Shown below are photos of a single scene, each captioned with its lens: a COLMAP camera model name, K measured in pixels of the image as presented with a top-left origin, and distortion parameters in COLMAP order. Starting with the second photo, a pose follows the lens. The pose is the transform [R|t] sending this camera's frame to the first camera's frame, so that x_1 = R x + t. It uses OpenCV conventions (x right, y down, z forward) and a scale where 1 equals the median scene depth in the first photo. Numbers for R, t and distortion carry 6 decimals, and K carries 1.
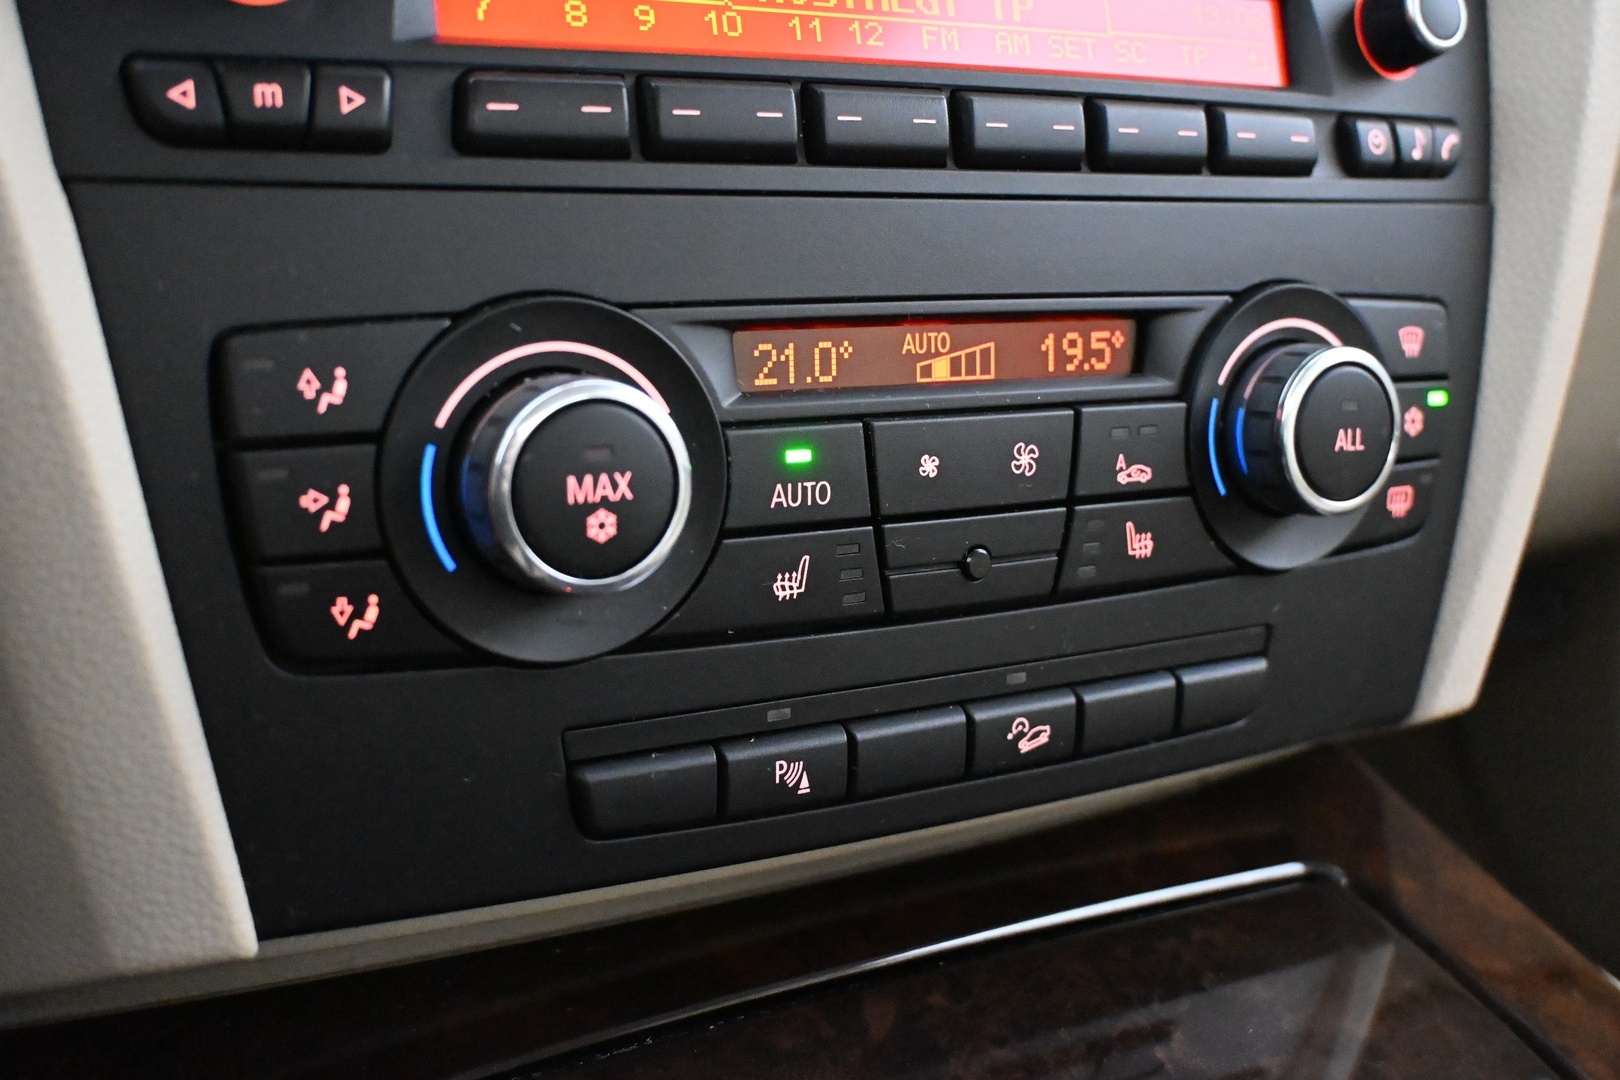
lens RADIAL K [[1759.8, 0, 809.9], [0, 1759.8, 540.8], [0, 0, 1]] dist [-0.004647, 0.000000]
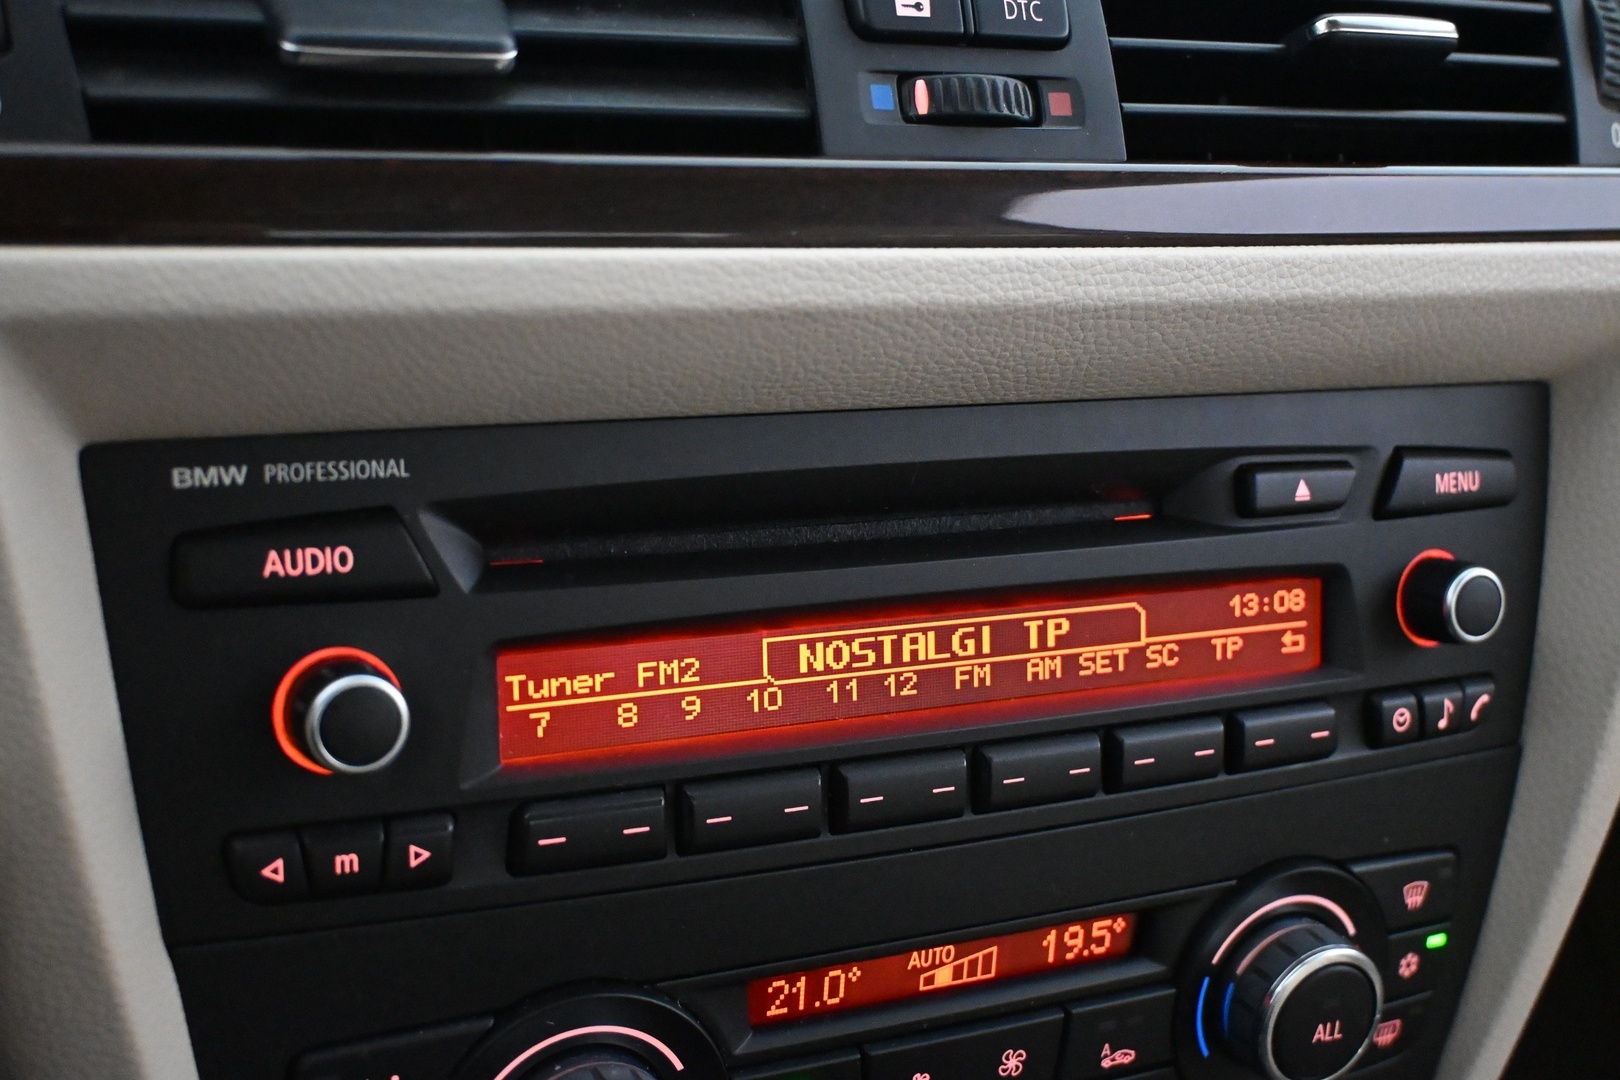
lens RADIAL K [[1938.1, 0, 810.0], [0, 1938.1, 539.4], [0, 0, 1]] dist [-0.002712, 0.000000]
pose [[0.993929, 0.093300, -0.058306, 0.037034], [-0.084845, 0.987389, 0.133654, -0.520748], [0.070040, -0.127895, 0.989311, -0.161351]]
